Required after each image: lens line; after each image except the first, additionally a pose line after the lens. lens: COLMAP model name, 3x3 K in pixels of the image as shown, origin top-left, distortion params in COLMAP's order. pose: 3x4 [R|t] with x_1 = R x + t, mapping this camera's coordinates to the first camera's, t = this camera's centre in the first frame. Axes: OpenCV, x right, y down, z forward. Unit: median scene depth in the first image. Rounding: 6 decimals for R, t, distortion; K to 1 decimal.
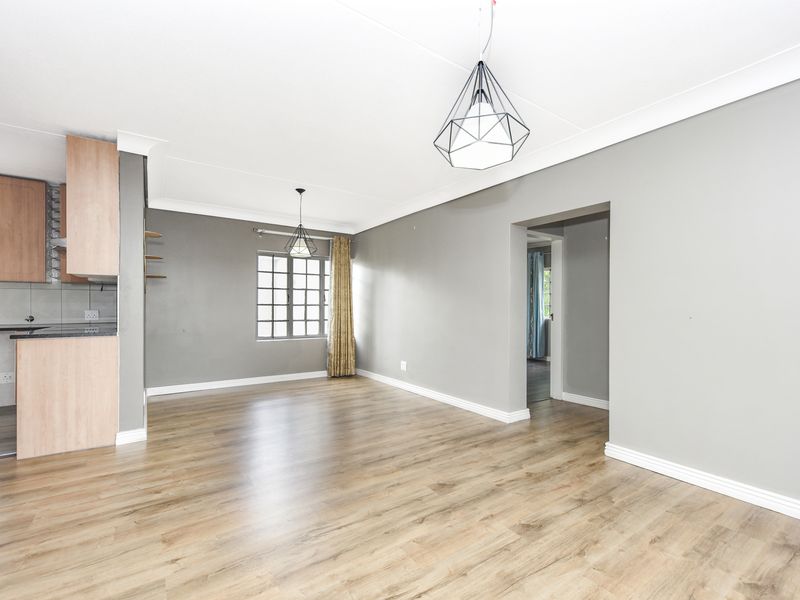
lens RADIAL K [[371.3, 0, 405.8], [0, 371.3, 306.2], [0, 0, 1]] dist [0.010539, -0.000632]
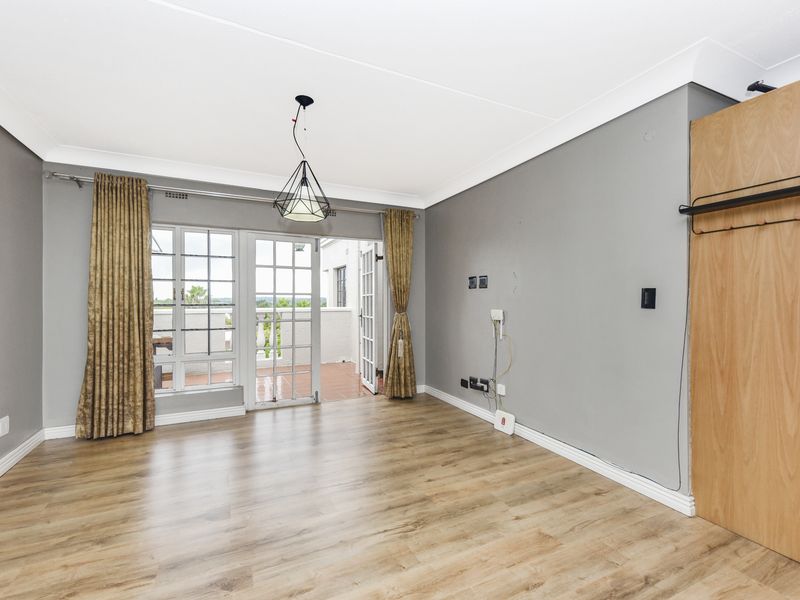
lens RADIAL K [[369.4, 0, 401.2], [0, 369.4, 300.6], [0, 0, 1]] dist [0.003845, 0.000167]
pose [[-0.987368, -0.004771, 0.158371, -0.252734], [-0.005200, 0.999984, -0.002291, -0.017637], [-0.158358, -0.003086, -0.987377, 1.335323]]
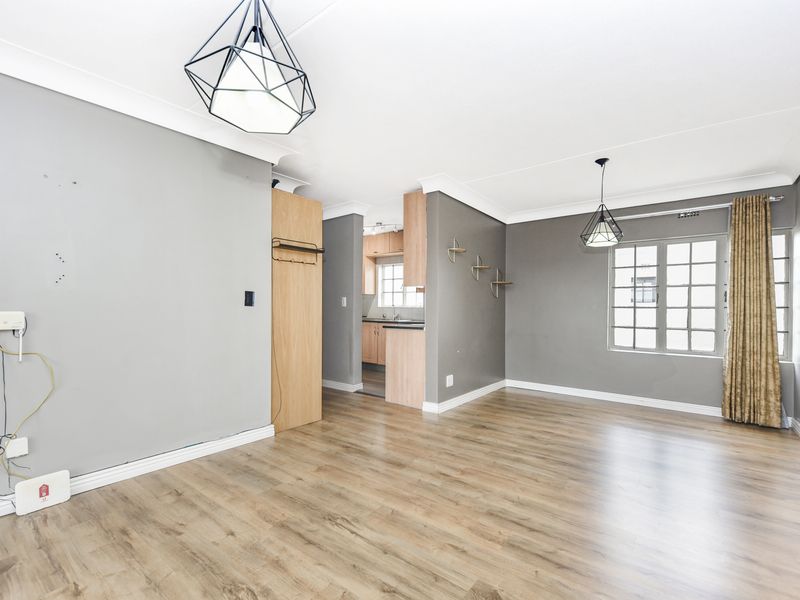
lens RADIAL K [[375.3, 0, 398.3], [0, 375.3, 308.6], [0, 0, 1]] dist [0.009040, 0.000111]
pose [[0.289323, 0.000573, -0.957231, 0.546561], [-0.002995, 0.999995, -0.000307, 0.000911], [0.957227, 0.002955, 0.289324, 0.555162]]
